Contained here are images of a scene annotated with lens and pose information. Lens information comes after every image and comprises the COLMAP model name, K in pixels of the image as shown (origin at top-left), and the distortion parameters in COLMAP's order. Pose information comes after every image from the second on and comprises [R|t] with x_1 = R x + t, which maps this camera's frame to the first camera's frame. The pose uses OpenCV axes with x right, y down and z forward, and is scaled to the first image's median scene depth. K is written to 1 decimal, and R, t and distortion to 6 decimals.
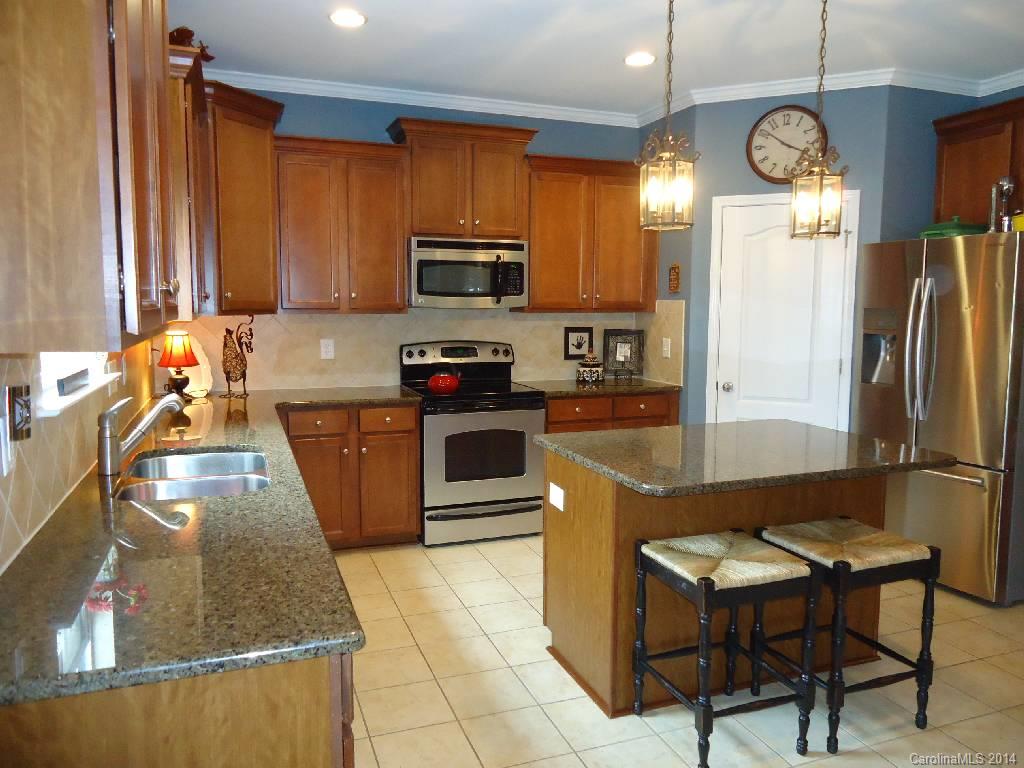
lens RADIAL K [[757.1, 0, 512.0], [0, 757.1, 384.0], [0, 0, 1]] dist [0.000571, 0.002422]
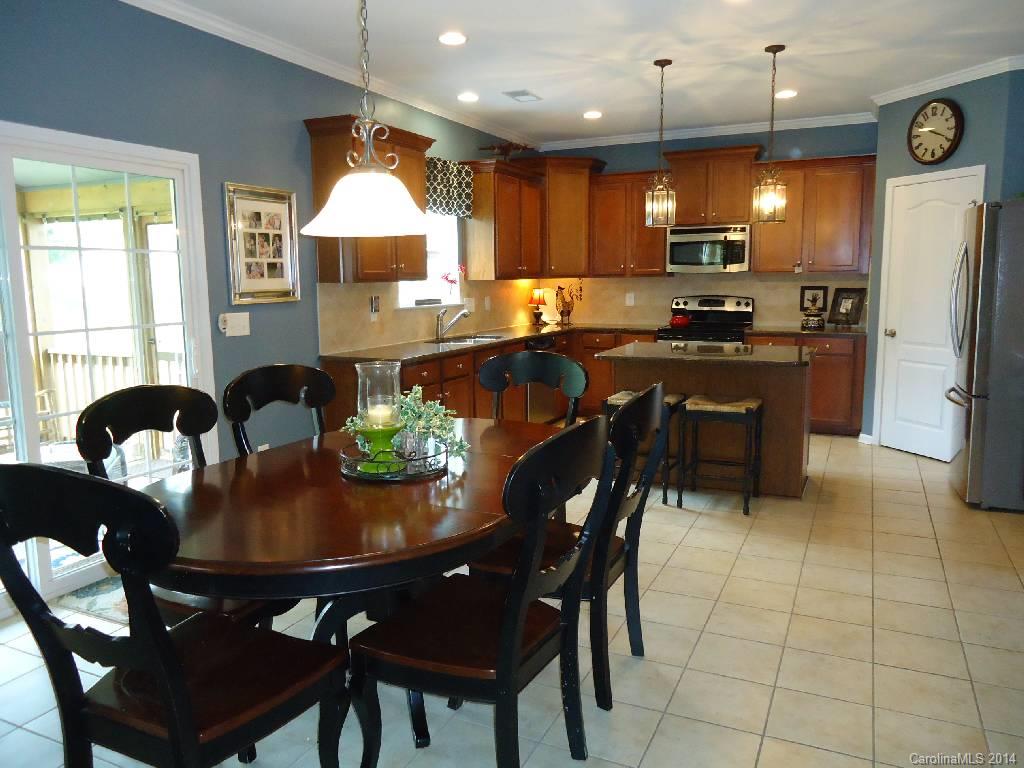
lens RADIAL K [[744.0, 0, 512.0], [0, 744.0, 384.0], [0, 0, 1]] dist [0.000691, 0.003017]
pose [[0.694361, 0.089062, -0.714095, 0.692220], [-0.061863, 0.996026, 0.064072, 0.044826], [0.716963, -0.000313, 0.697111, -0.278887]]
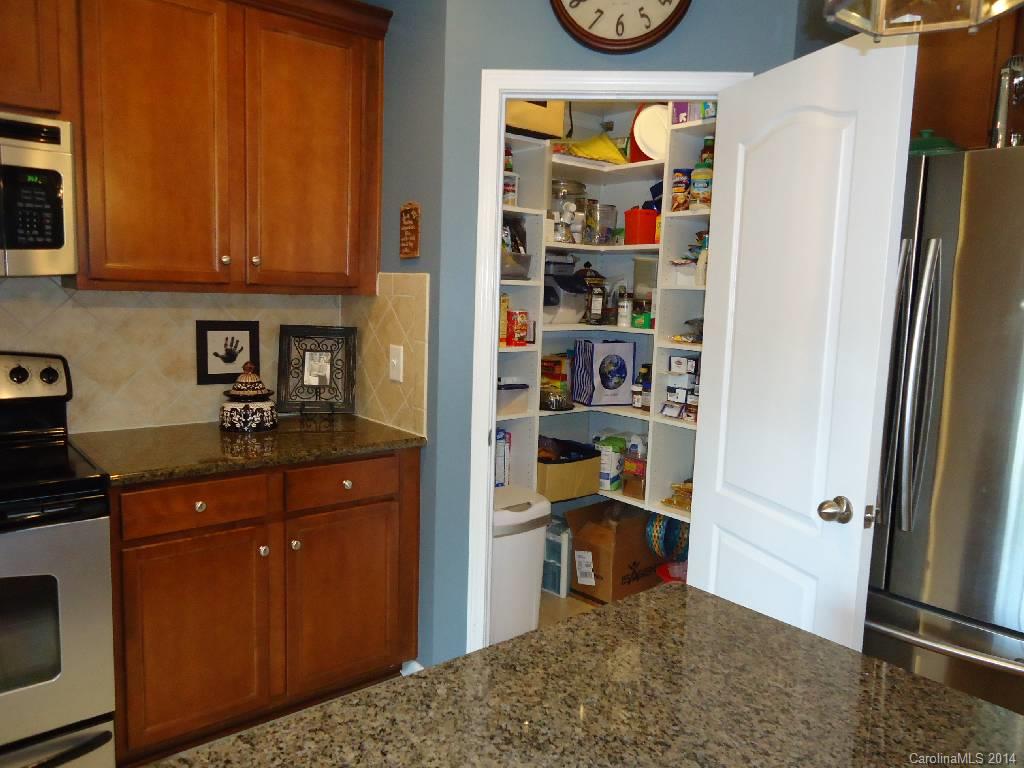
lens RADIAL K [[744.0, 0, 512.0], [0, 744.0, 384.0], [0, 0, 1]] dist [0.000691, 0.003017]
pose [[0.944112, -0.013738, 0.329339, 0.109094], [0.006595, 0.999718, 0.022796, -0.044674], [-0.329560, -0.019350, 0.943936, 0.482365]]
